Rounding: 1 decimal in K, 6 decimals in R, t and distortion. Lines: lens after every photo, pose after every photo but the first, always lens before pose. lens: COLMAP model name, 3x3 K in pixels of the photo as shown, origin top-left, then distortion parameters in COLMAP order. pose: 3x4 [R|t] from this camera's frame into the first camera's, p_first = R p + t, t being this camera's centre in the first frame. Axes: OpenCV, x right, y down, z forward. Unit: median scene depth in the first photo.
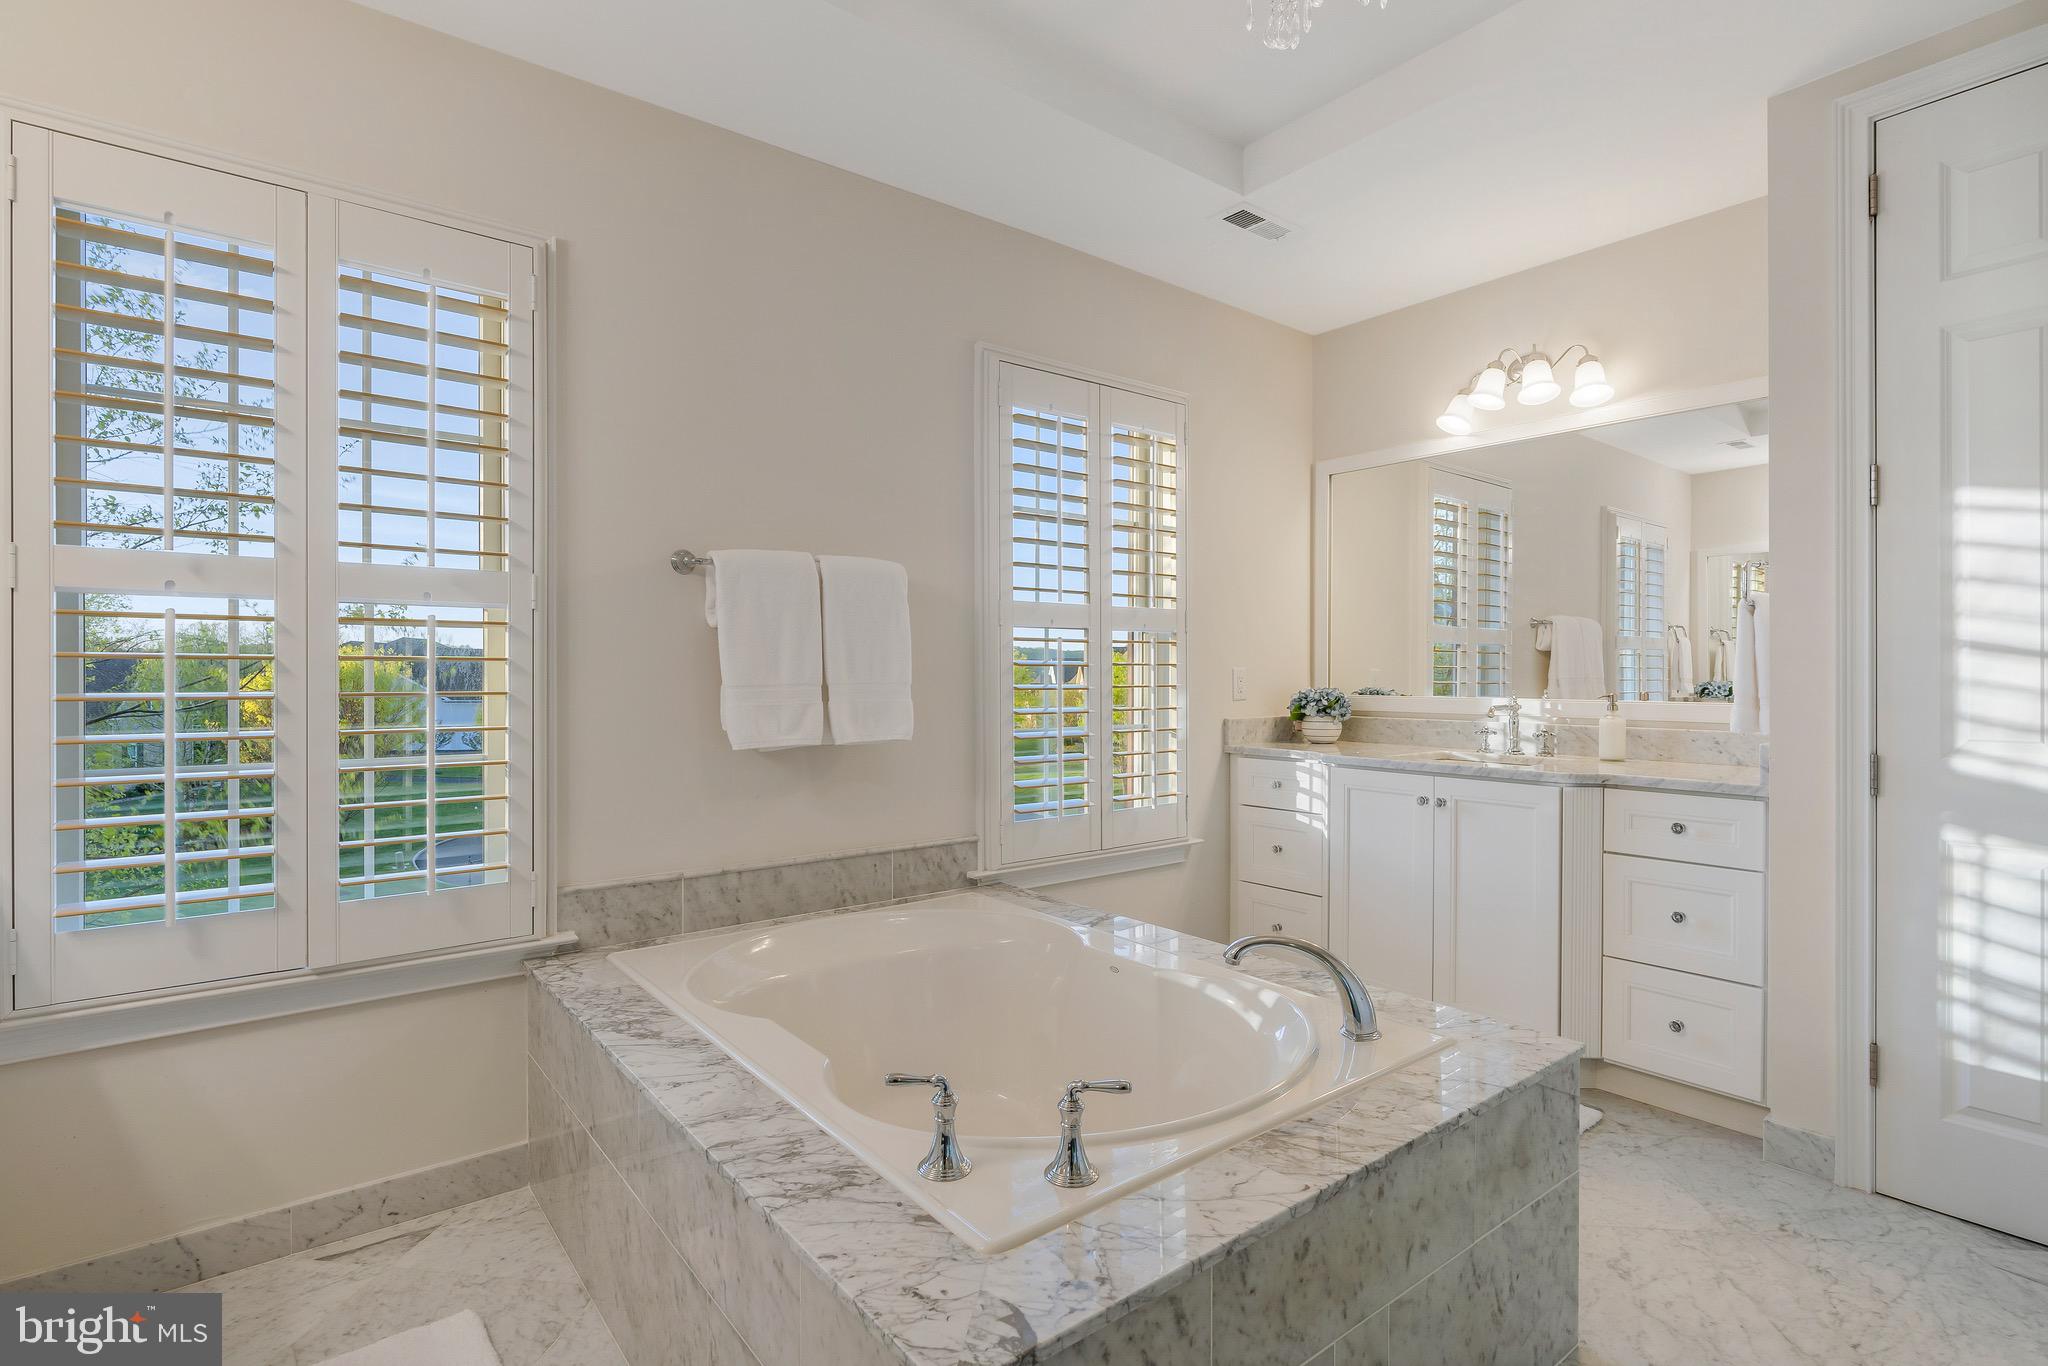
lens RADIAL K [[1988.1, 0, 1024.3], [0, 1988.1, 684.3], [0, 0, 1]] dist [-0.008066, 0.000000]
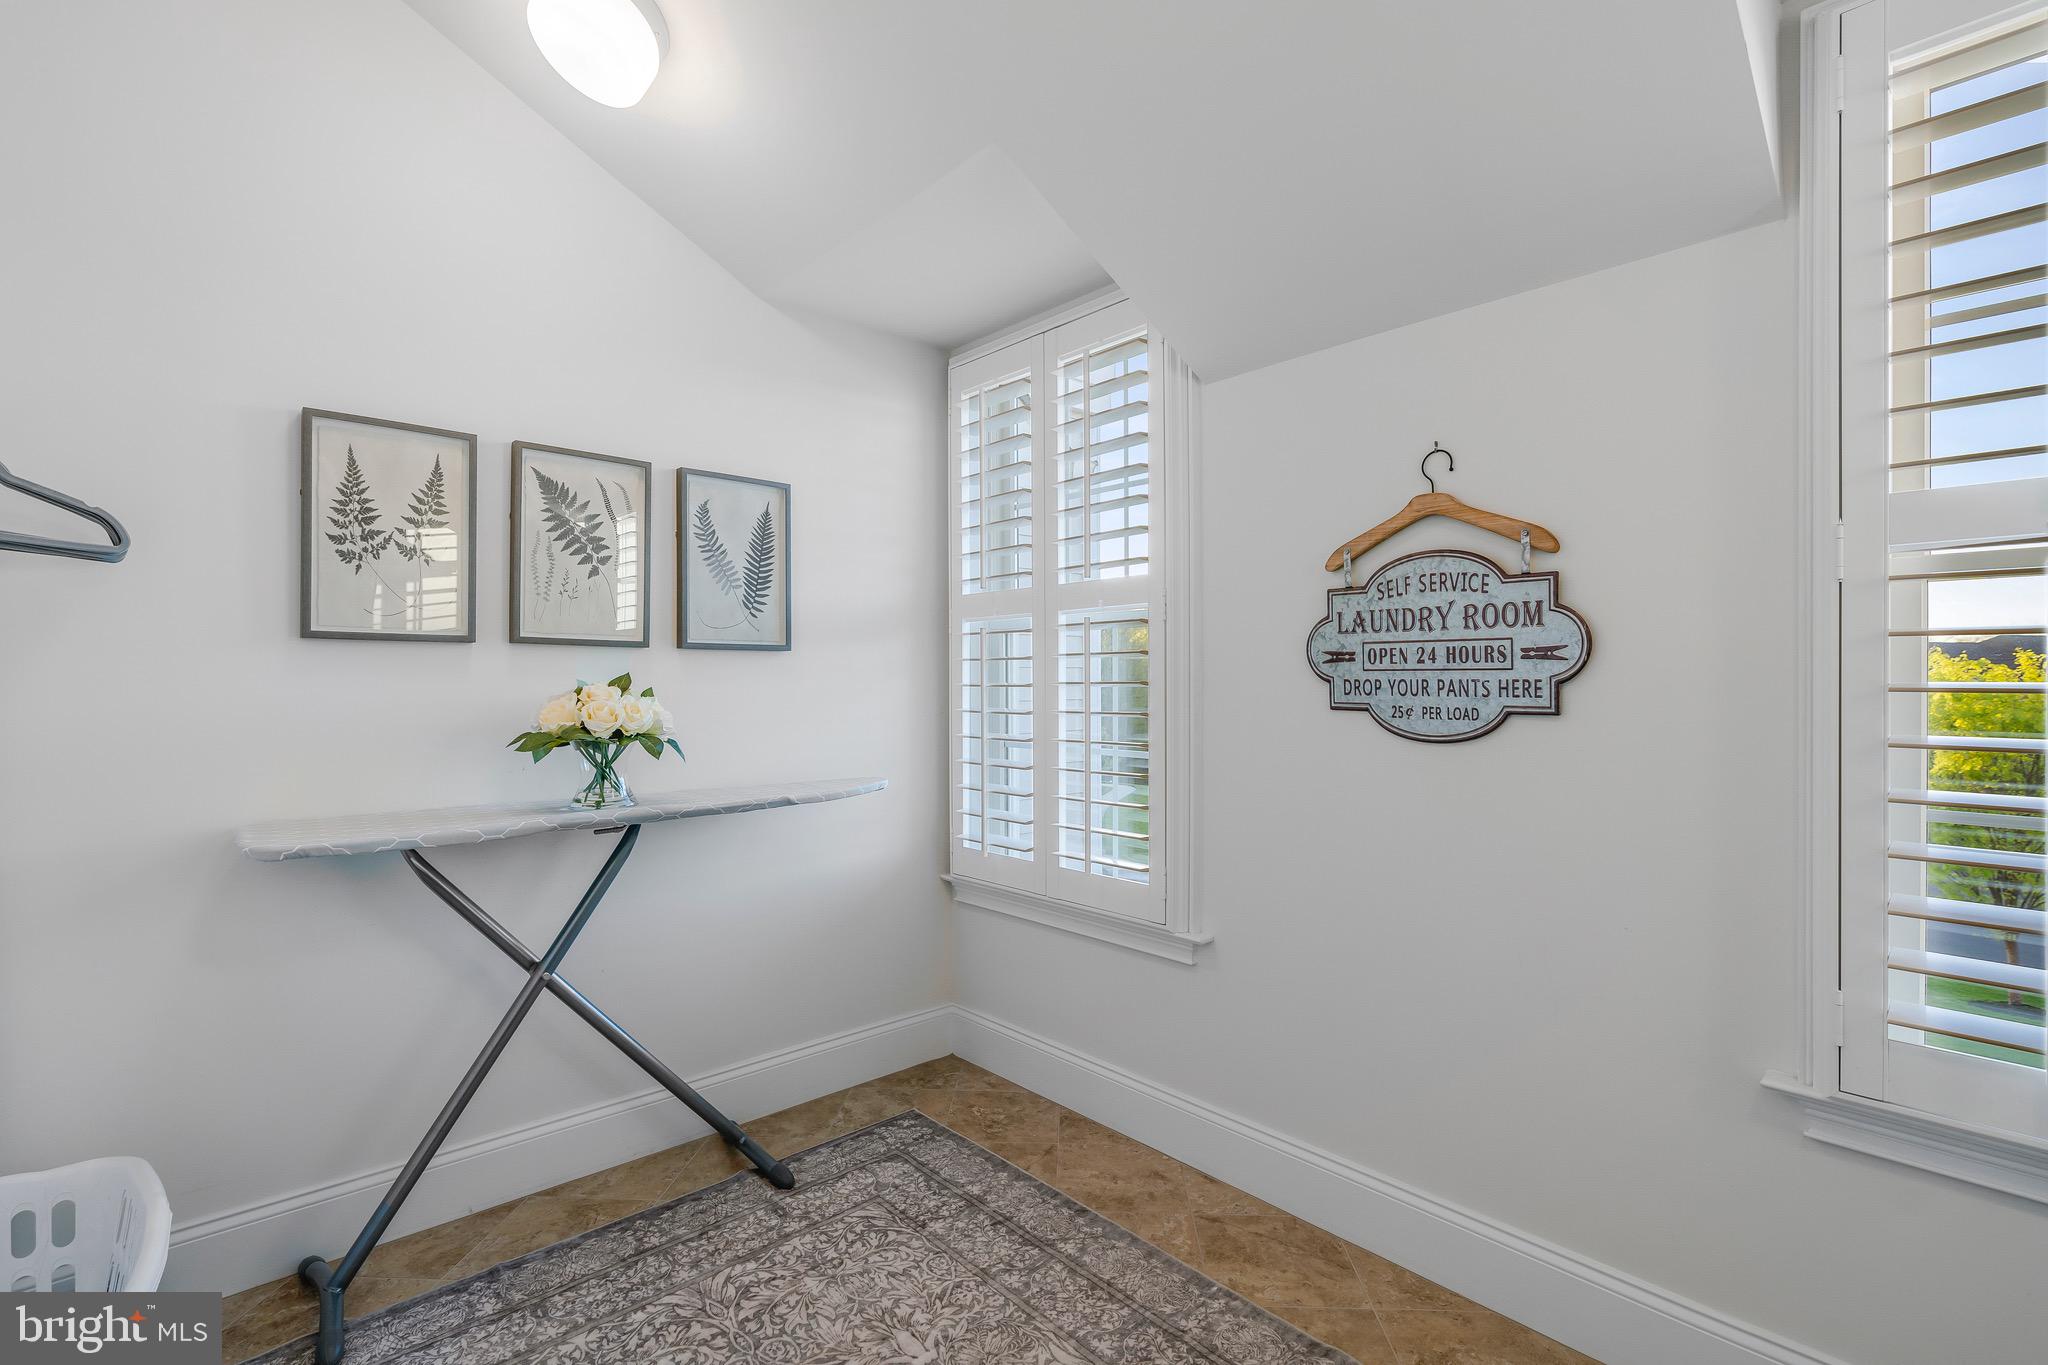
lens RADIAL K [[940.4, 0, 1023.9], [0, 940.4, 681.8], [0, 0, 1]] dist [-0.002557, -0.000169]
pose [[-0.265554, -0.003683, -0.964089, 0.388441], [-0.003421, 0.999990, -0.002878, 0.002523], [0.964090, 0.002533, -0.265564, 1.065888]]
